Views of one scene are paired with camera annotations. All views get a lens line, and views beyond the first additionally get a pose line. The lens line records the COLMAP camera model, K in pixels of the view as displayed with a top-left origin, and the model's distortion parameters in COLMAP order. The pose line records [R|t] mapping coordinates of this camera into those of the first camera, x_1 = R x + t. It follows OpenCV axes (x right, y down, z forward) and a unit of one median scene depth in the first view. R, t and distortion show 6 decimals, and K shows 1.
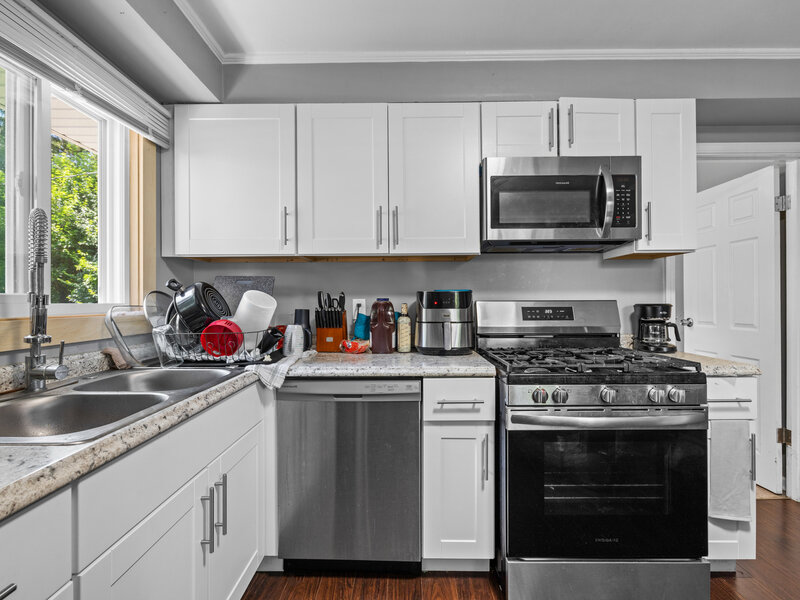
lens RADIAL K [[376.4, 0, 402.1], [0, 376.4, 302.4], [0, 0, 1]] dist [-0.000910, 0.000397]
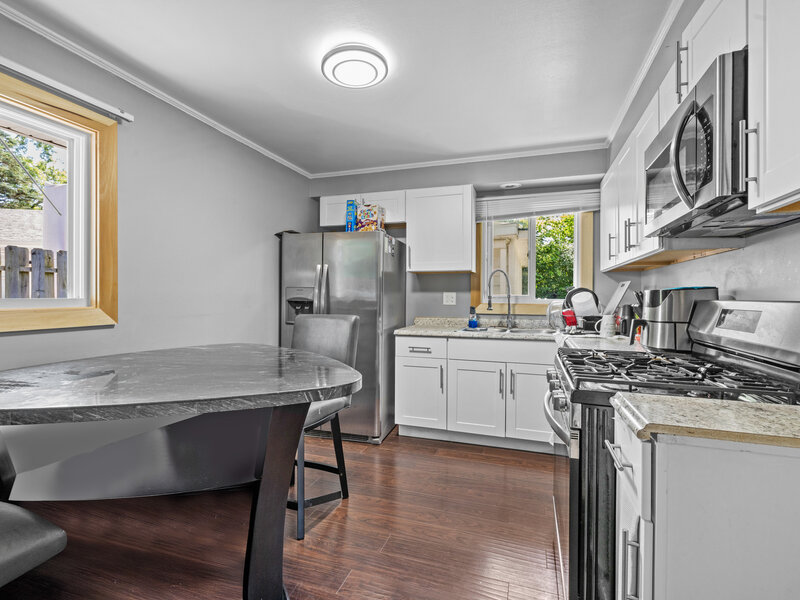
lens RADIAL K [[374.9, 0, 402.6], [0, 374.9, 297.8], [0, 0, 1]] dist [-0.002232, -0.000598]
pose [[-0.316066, 0.005428, -0.948722, 1.260679], [-0.003396, 0.999971, 0.006853, -0.012765], [0.948731, 0.005388, -0.316038, 0.671738]]
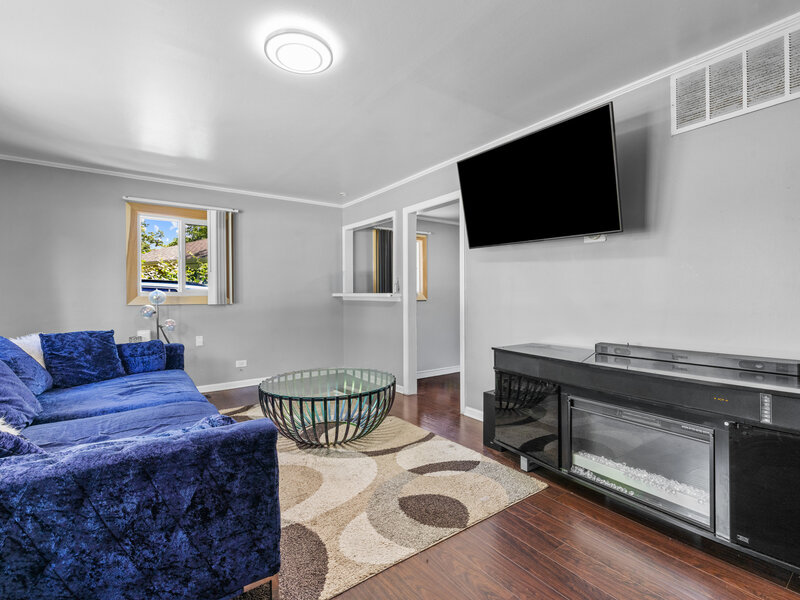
lens RADIAL K [[374.9, 0, 402.6], [0, 374.9, 297.8], [0, 0, 1]] dist [-0.002232, -0.000598]
pose [[-0.804517, 0.007504, -0.593882, 2.646259], [0.004855, 0.999970, 0.006059, 0.027650], [0.593909, 0.001991, -0.804529, 2.098445]]
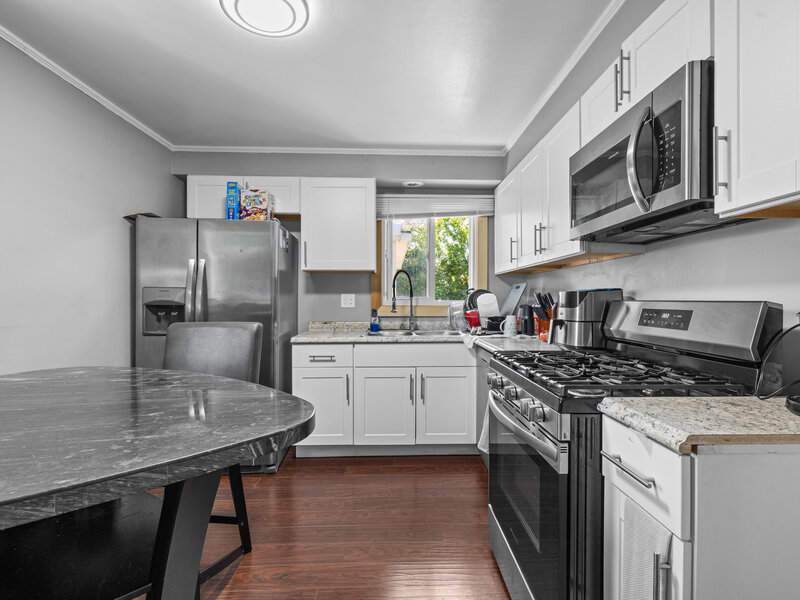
lens RADIAL K [[376.4, 0, 402.1], [0, 376.4, 302.4], [0, 0, 1]] dist [-0.000910, 0.000397]
pose [[0.032803, 0.013346, -0.999373, 1.148313], [0.000198, 0.999911, 0.013360, -0.011969], [0.999462, -0.000636, 0.032797, 0.489045]]
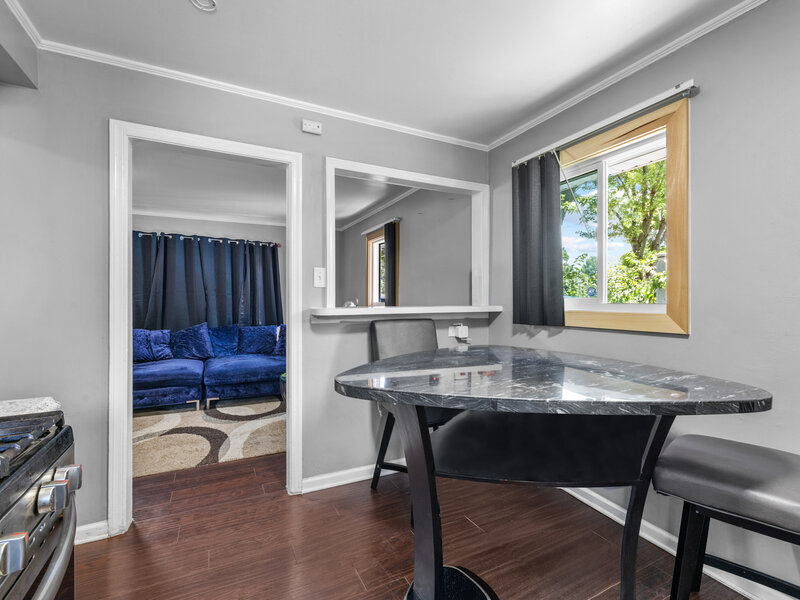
lens RADIAL K [[376.4, 0, 402.1], [0, 376.4, 302.4], [0, 0, 1]] dist [-0.000910, 0.000397]
pose [[-0.457756, -0.002029, 0.889076, 0.024067], [0.001413, 0.999994, 0.003010, -0.008949], [-0.889077, 0.002634, -0.457750, 0.597479]]
